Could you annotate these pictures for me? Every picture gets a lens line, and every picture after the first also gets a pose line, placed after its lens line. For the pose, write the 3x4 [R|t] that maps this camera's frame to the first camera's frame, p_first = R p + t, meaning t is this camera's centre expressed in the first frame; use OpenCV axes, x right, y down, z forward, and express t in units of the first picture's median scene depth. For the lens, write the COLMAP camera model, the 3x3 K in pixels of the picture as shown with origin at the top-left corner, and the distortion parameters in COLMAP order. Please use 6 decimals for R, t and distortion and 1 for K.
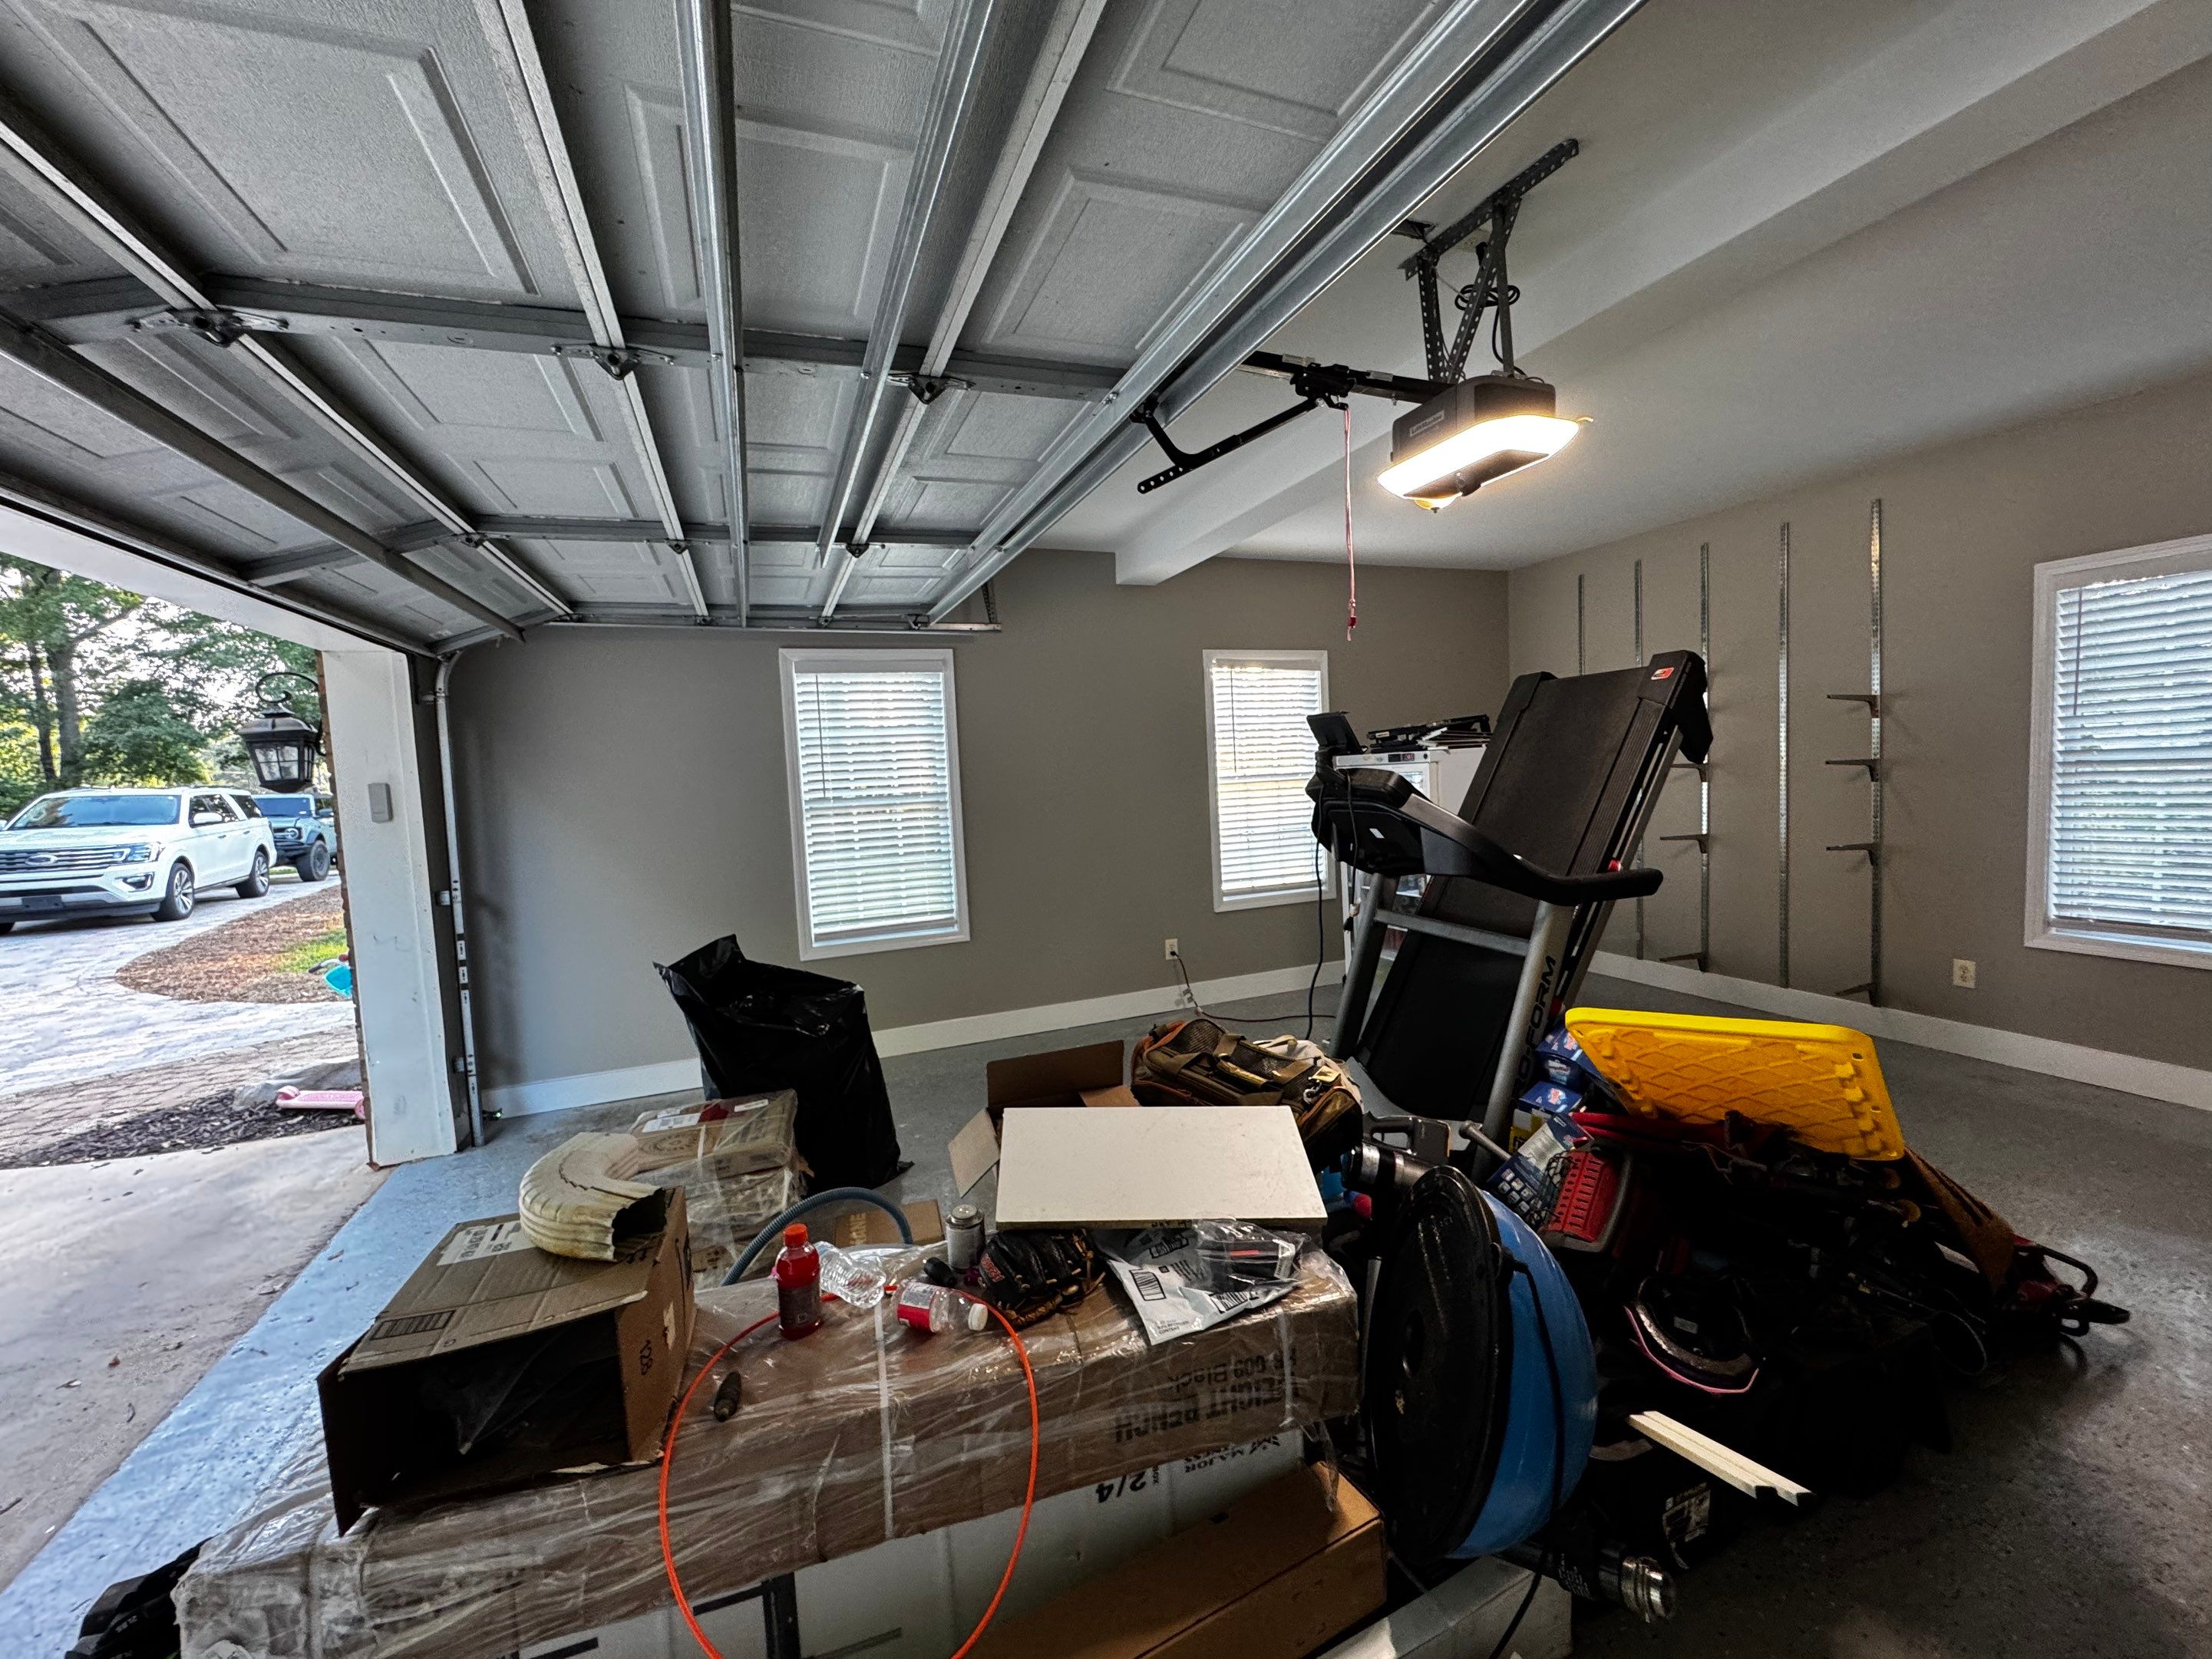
lens RADIAL K [[886.5, 0, 1105.2], [0, 886.5, 827.3], [0, 0, 1]] dist [-0.002468, 0.000059]
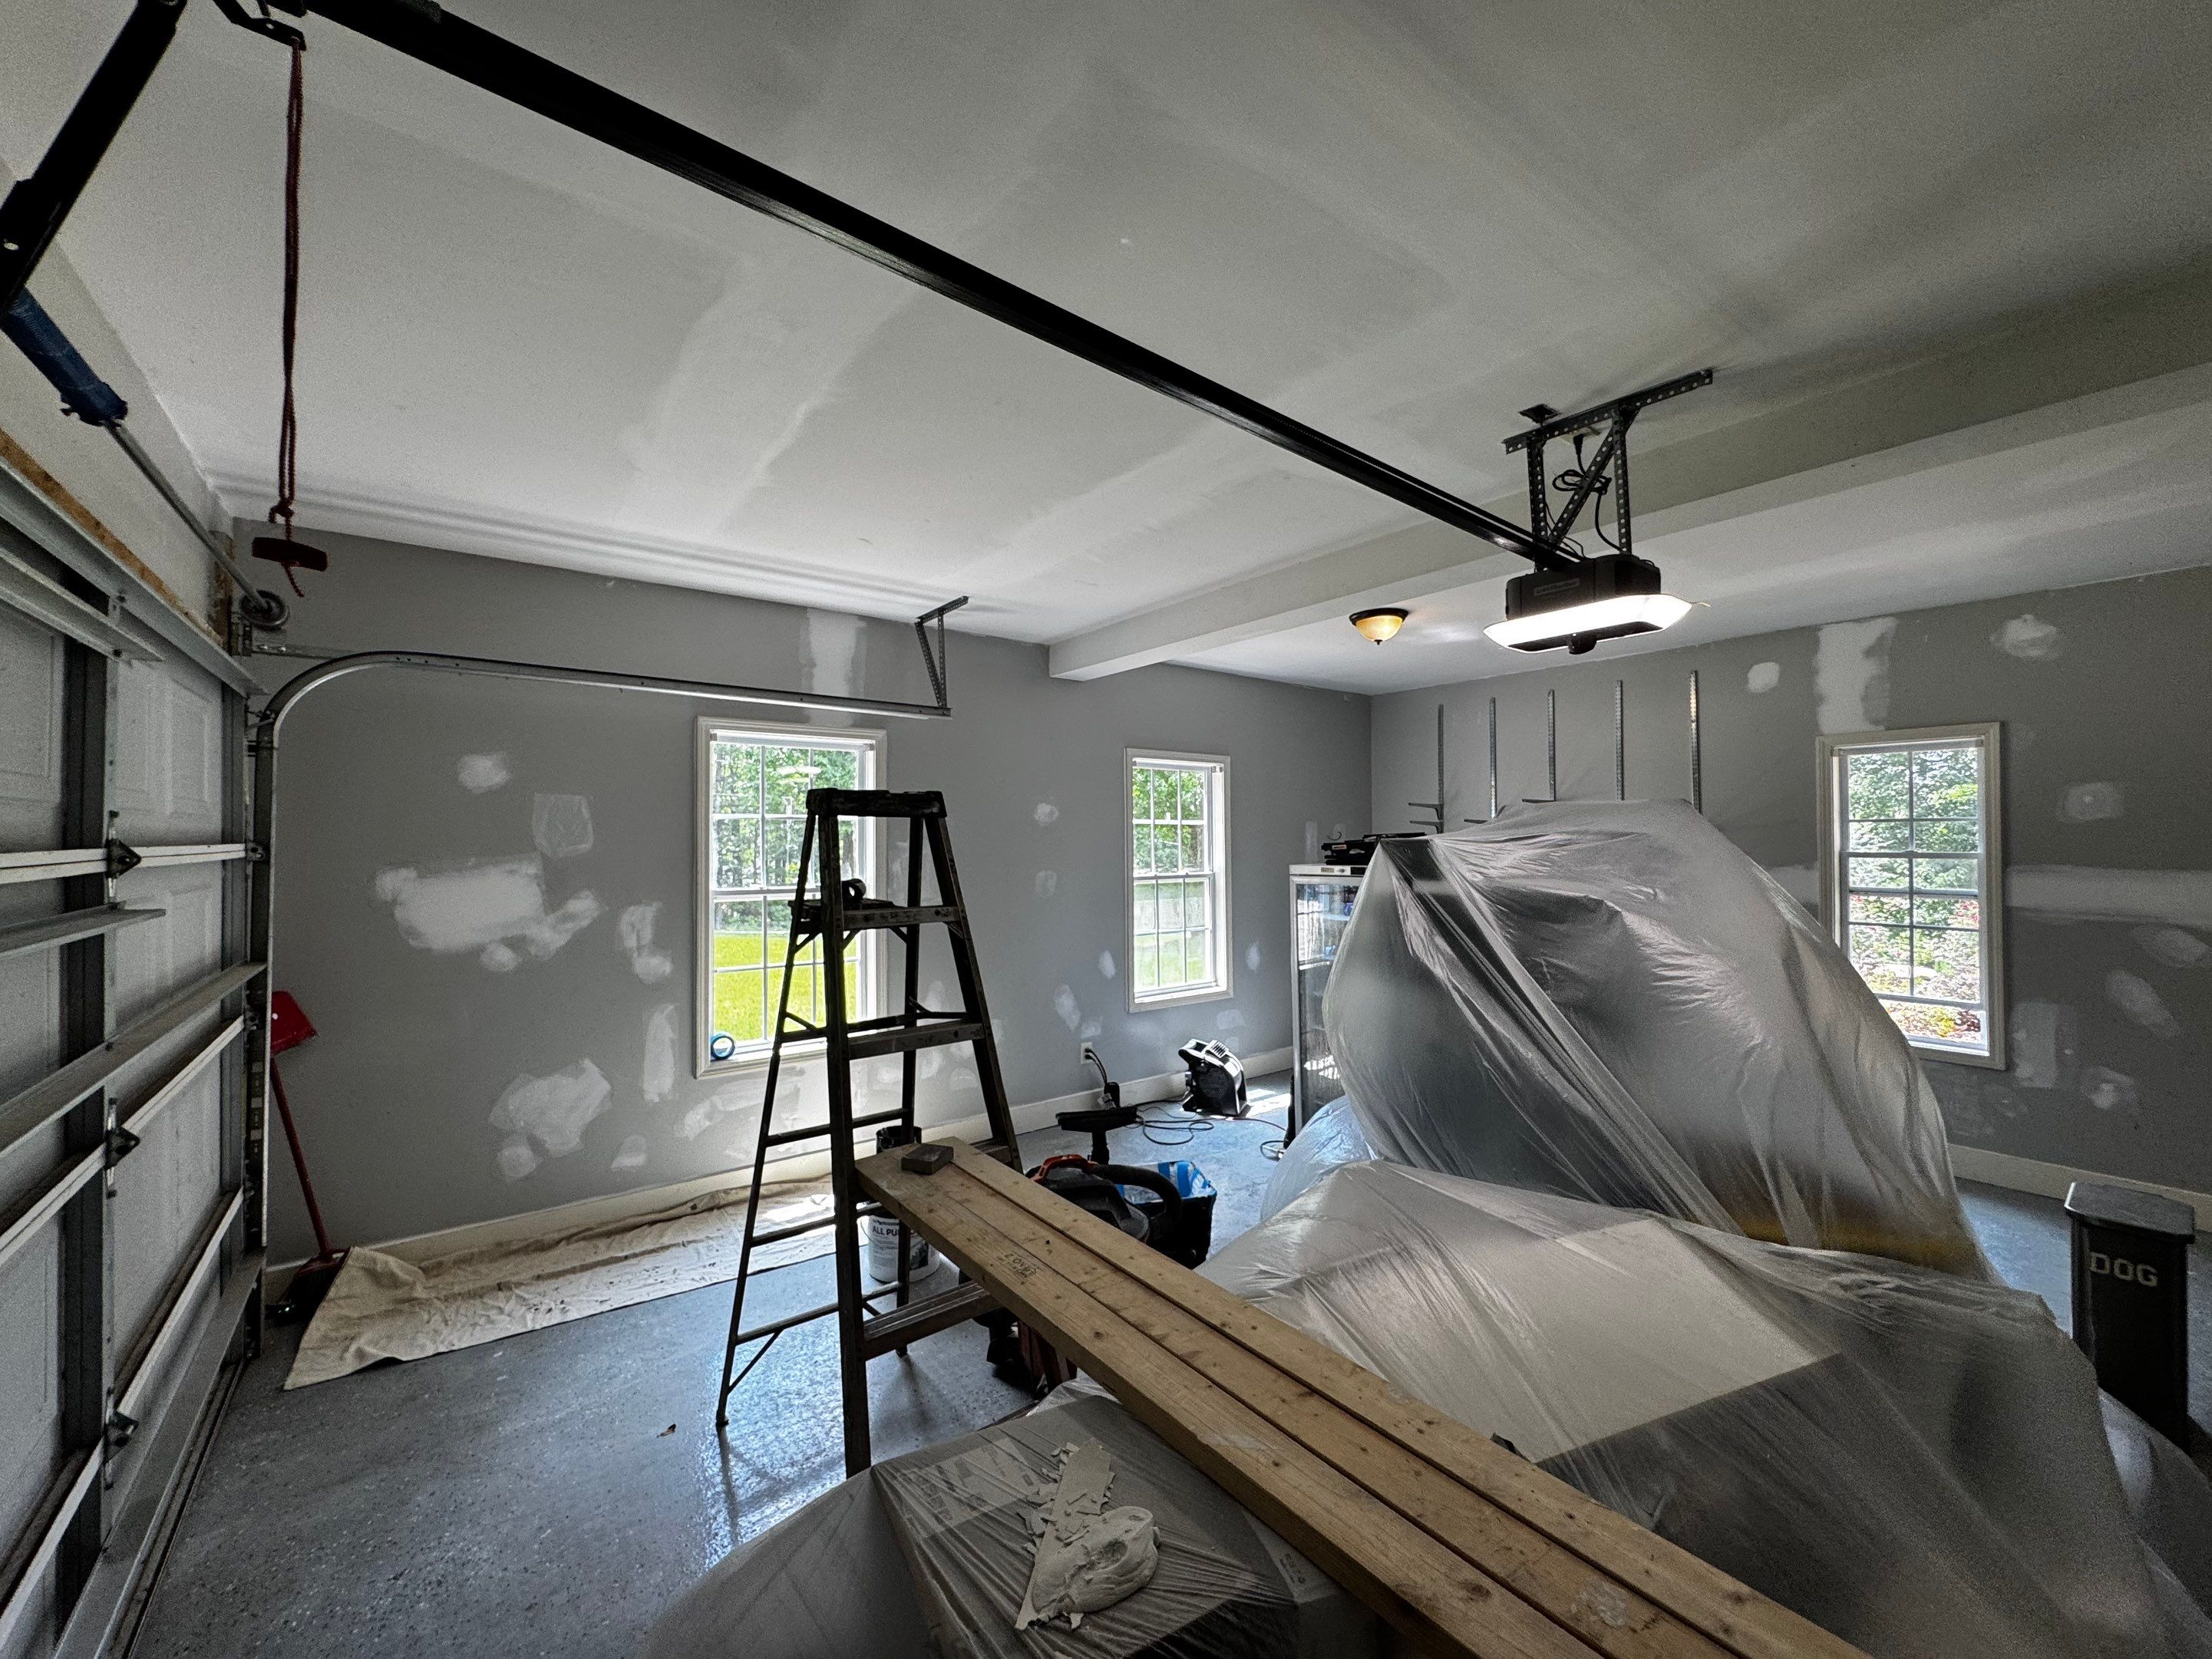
lens RADIAL K [[886.5, 0, 1105.0], [0, 886.5, 833.5], [0, 0, 1]] dist [-0.002468, 0.000059]
pose [[0.963373, 0.047670, 0.263894, -0.413129], [-0.025862, 0.996002, -0.085506, -0.042667], [-0.266915, 0.075549, 0.960754, 0.115565]]
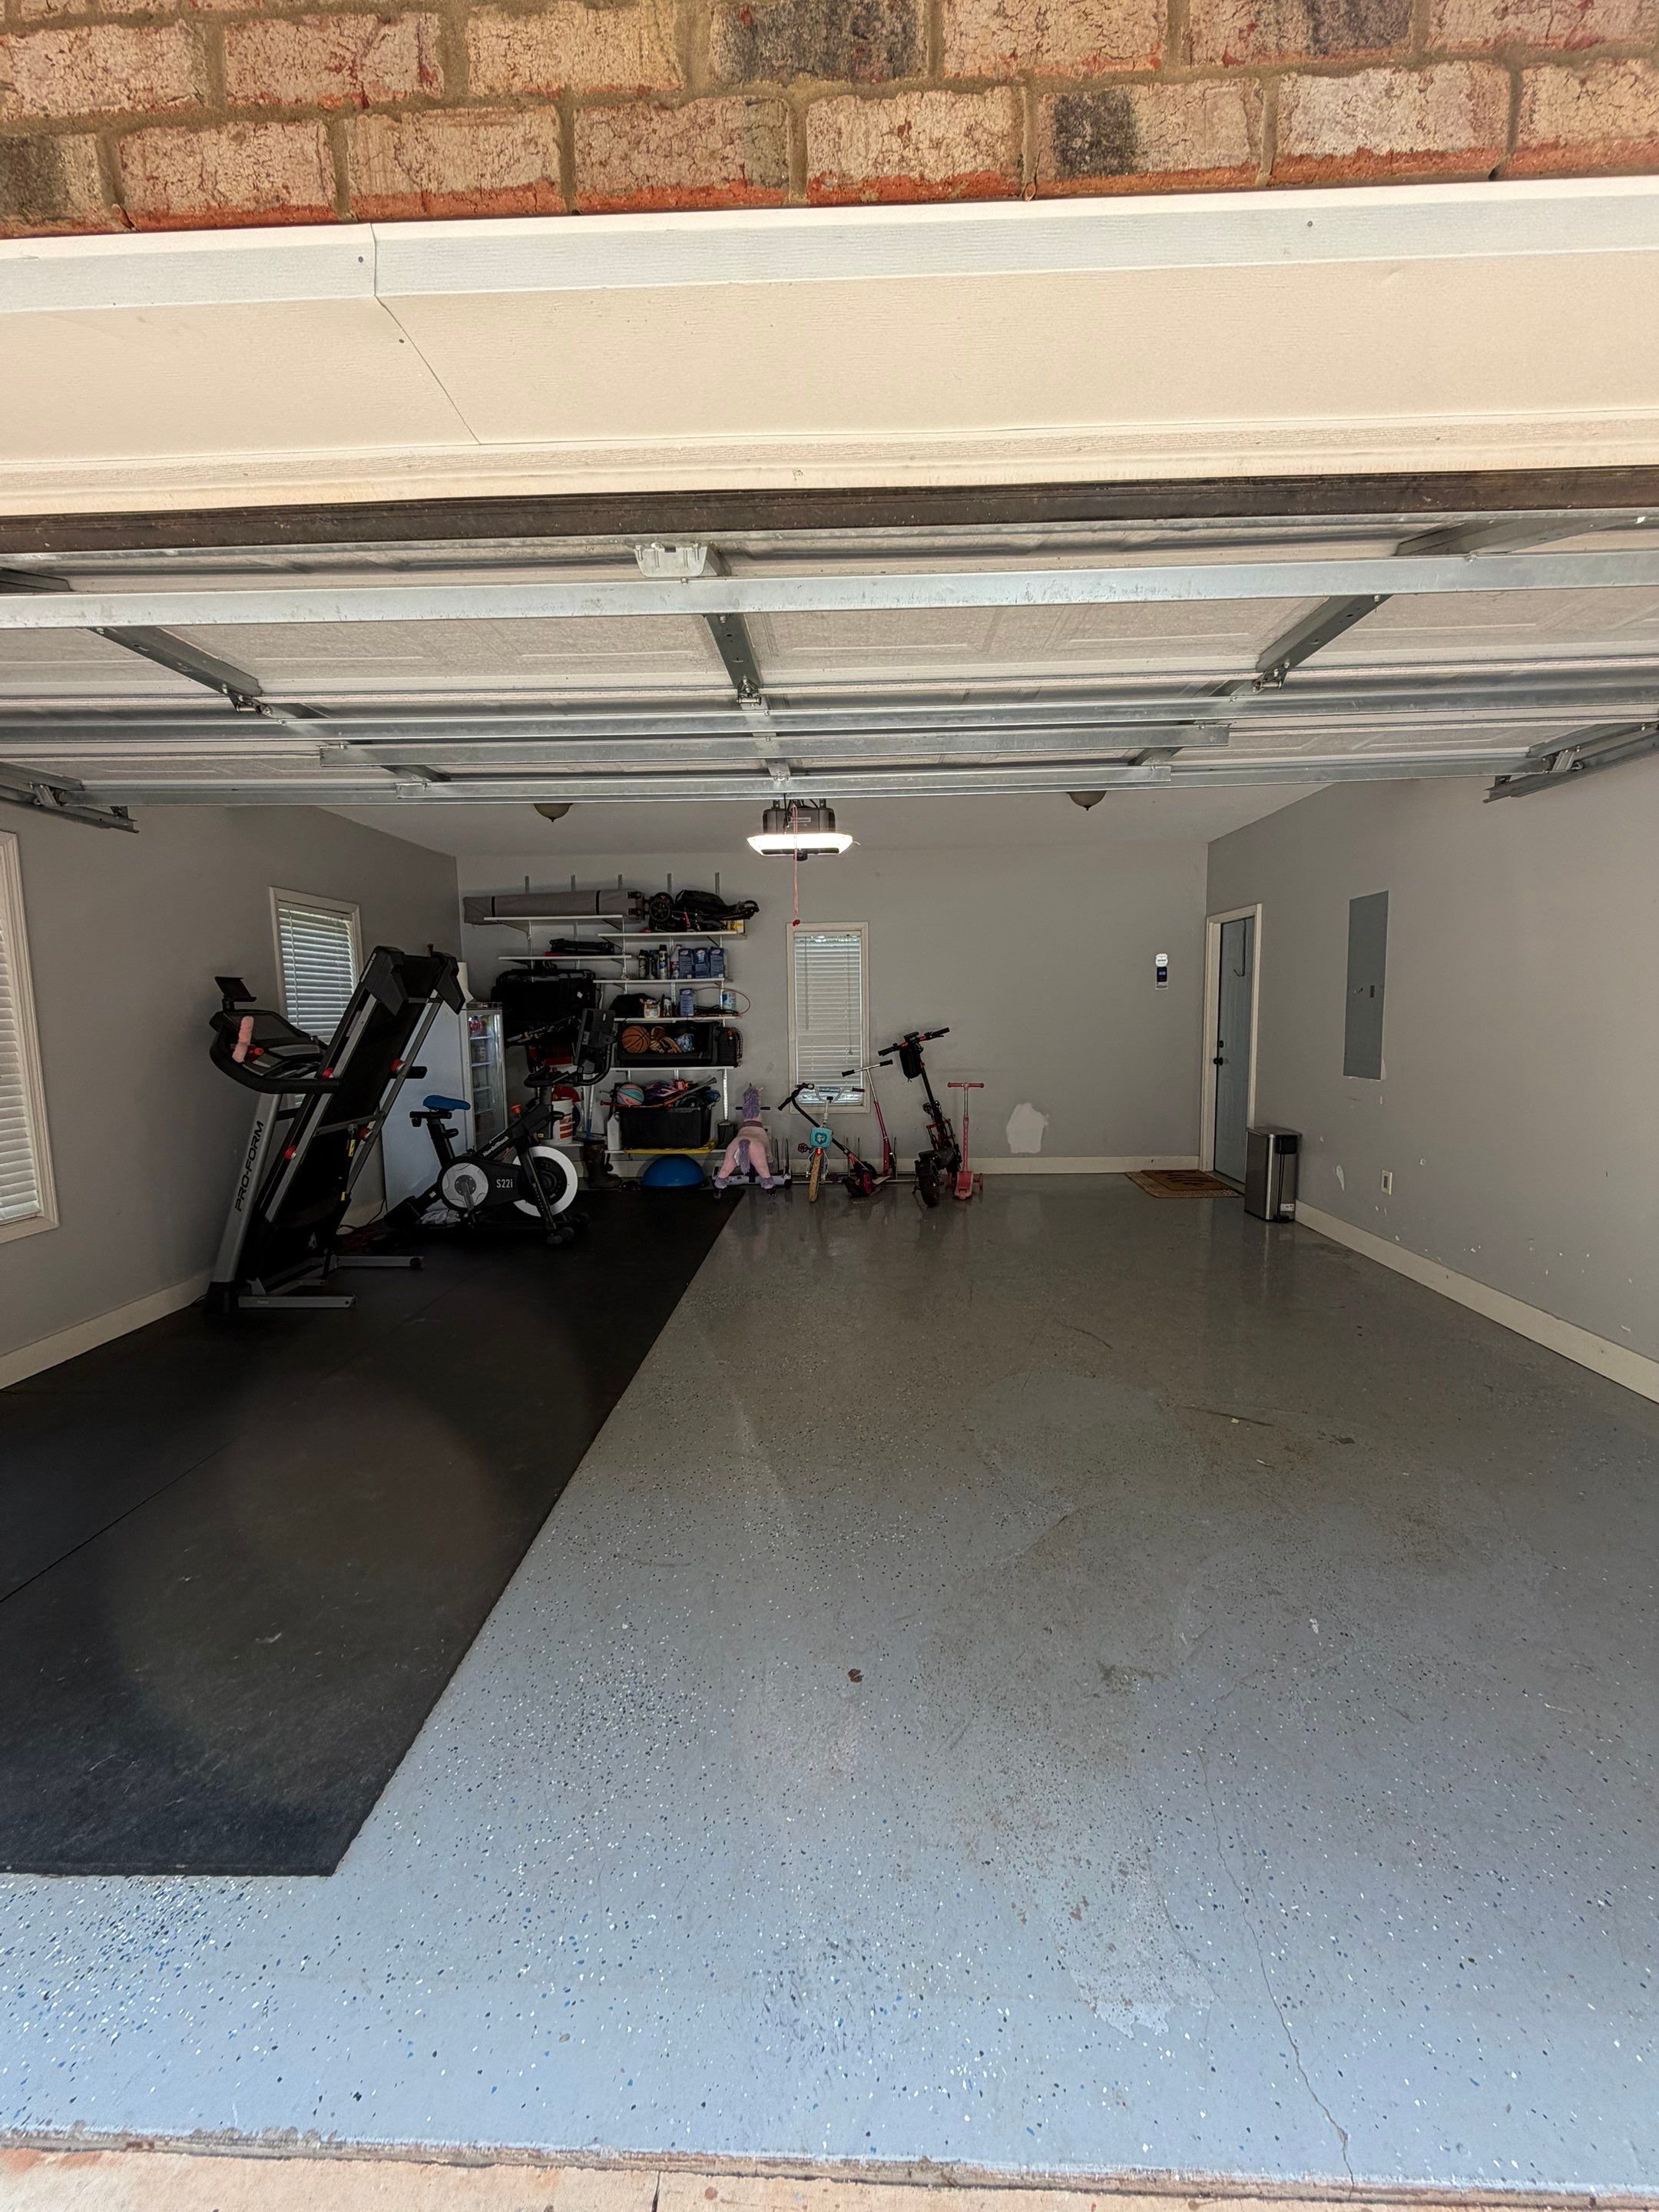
lens RADIAL K [[886.6, 0, 836.0], [0, 886.6, 1101.1], [0, 0, 1]] dist [-0.002468, 0.000059]
pose [[0.385742, -0.054463, 0.920998, -1.308869], [0.060025, 0.997623, 0.033854, 0.073965], [-0.920652, 0.042224, 0.388095, 0.227680]]
